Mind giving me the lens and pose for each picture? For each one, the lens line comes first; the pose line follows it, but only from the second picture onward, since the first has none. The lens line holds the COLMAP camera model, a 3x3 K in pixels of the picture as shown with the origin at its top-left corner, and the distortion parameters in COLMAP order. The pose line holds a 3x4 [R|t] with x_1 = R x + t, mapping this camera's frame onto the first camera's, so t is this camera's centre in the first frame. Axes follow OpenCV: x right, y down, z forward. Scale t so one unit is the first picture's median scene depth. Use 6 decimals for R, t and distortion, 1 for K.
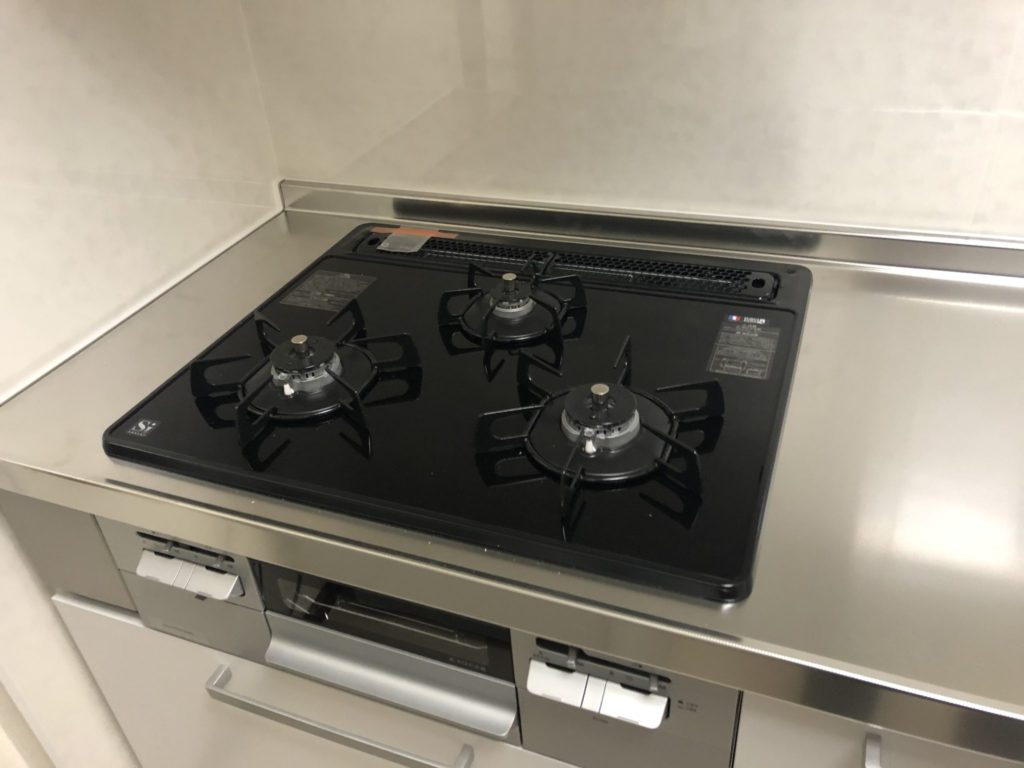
lens RADIAL K [[824.7, 0, 512.0], [0, 824.7, 384.0], [0, 0, 1]] dist [0.007215, 0.000868]
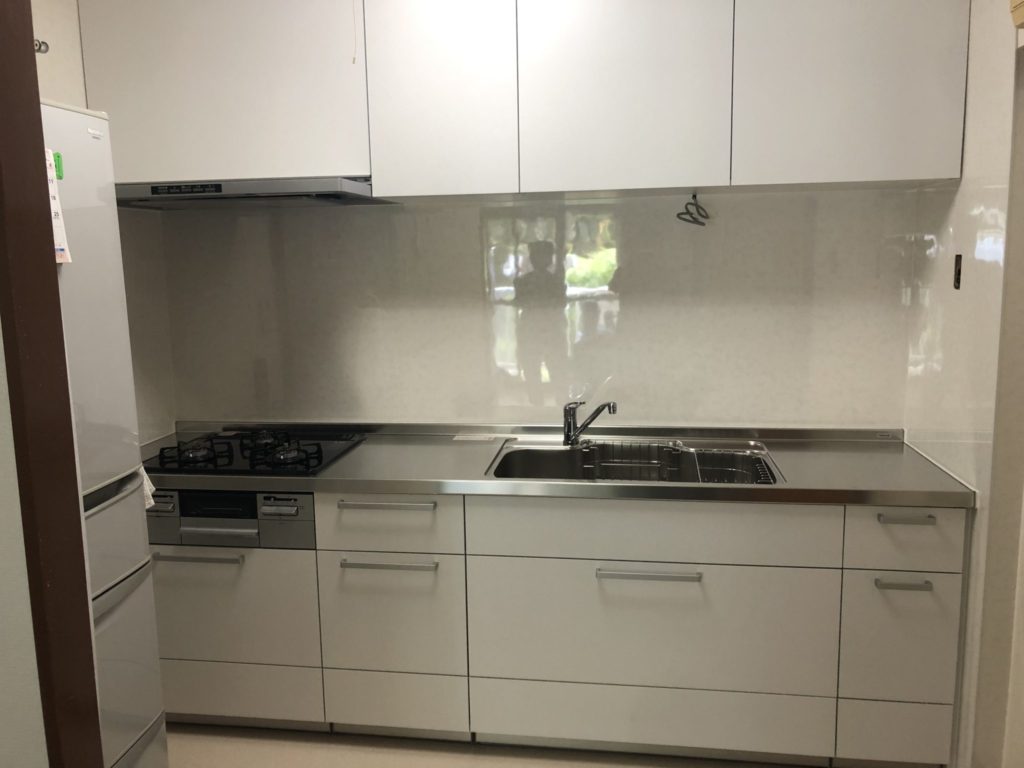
lens RADIAL K [[824.7, 0, 512.0], [0, 824.7, 384.0], [0, 0, 1]] dist [0.007215, 0.000868]
pose [[0.974042, 0.015448, 0.225841, 0.203862], [0.084757, 0.900209, -0.427129, 1.135843], [-0.209903, 0.435183, 0.875532, -2.045898]]
